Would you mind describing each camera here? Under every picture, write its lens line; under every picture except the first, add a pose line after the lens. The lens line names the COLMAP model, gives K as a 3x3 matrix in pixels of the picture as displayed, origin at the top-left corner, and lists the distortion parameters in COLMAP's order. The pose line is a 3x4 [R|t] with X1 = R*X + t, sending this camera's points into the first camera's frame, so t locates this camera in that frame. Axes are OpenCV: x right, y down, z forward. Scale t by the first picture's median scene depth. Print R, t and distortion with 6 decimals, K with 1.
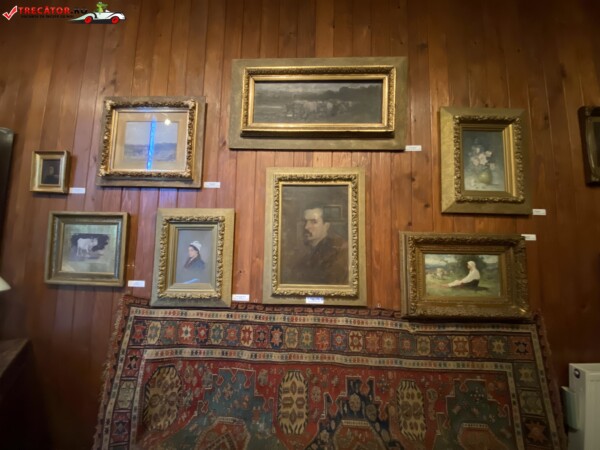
lens RADIAL K [[247.4, 0, 298.8], [0, 247.4, 225.2], [0, 0, 1]] dist [0.017666, -0.019787]
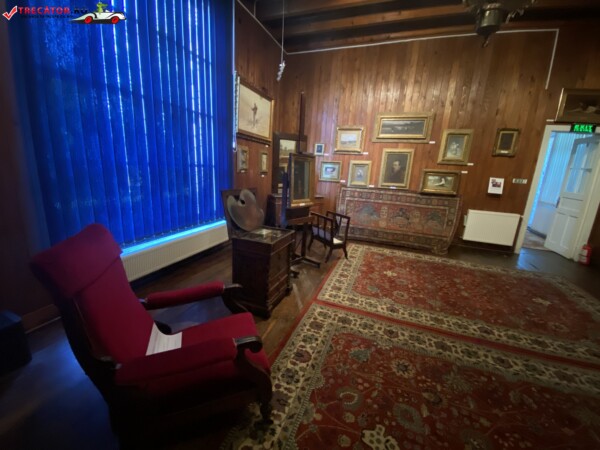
lens RADIAL K [[237.5, 0, 298.7], [0, 237.5, 224.7], [0, 0, 1]] dist [0.035117, -0.032979]
pose [[0.947581, 0.103970, -0.302128, -0.132937], [-0.006361, 0.951528, 0.307496, -0.249691], [0.319454, -0.289456, 0.902311, -2.772780]]
